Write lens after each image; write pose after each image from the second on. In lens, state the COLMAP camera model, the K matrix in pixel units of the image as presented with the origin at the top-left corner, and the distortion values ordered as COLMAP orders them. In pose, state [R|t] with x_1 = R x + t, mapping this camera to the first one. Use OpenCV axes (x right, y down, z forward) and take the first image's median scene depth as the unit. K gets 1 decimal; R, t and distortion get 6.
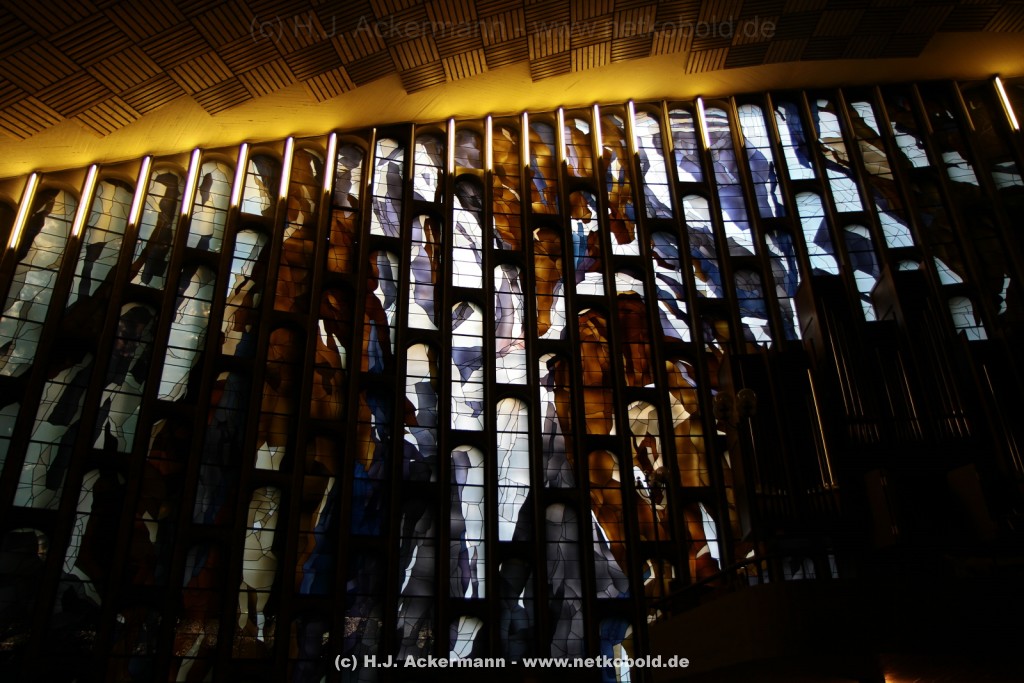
lens RADIAL K [[796.3, 0, 507.6], [0, 796.3, 347.1], [0, 0, 1]] dist [-0.105258, 0.106498]
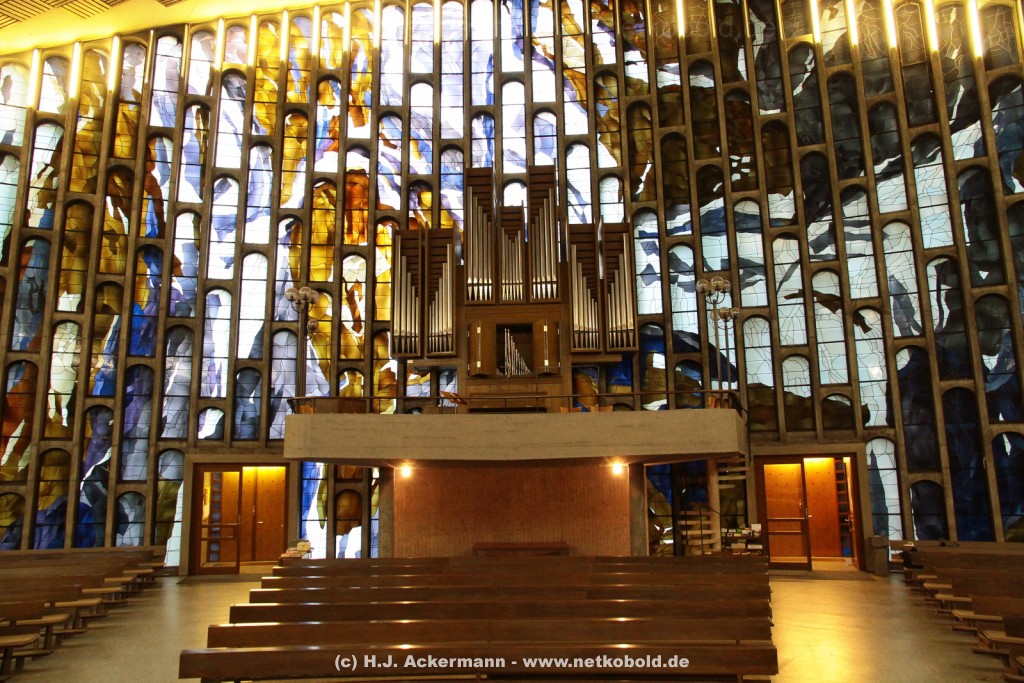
lens RADIAL K [[713.1, 0, 506.3], [0, 713.1, 334.9], [0, 0, 1]] dist [-0.113259, 0.087325]
pose [[0.999588, 0.013687, 0.025247, 0.387917], [-0.020359, 0.957755, 0.286863, -0.150492], [-0.020255, -0.287259, 0.957639, -0.193938]]
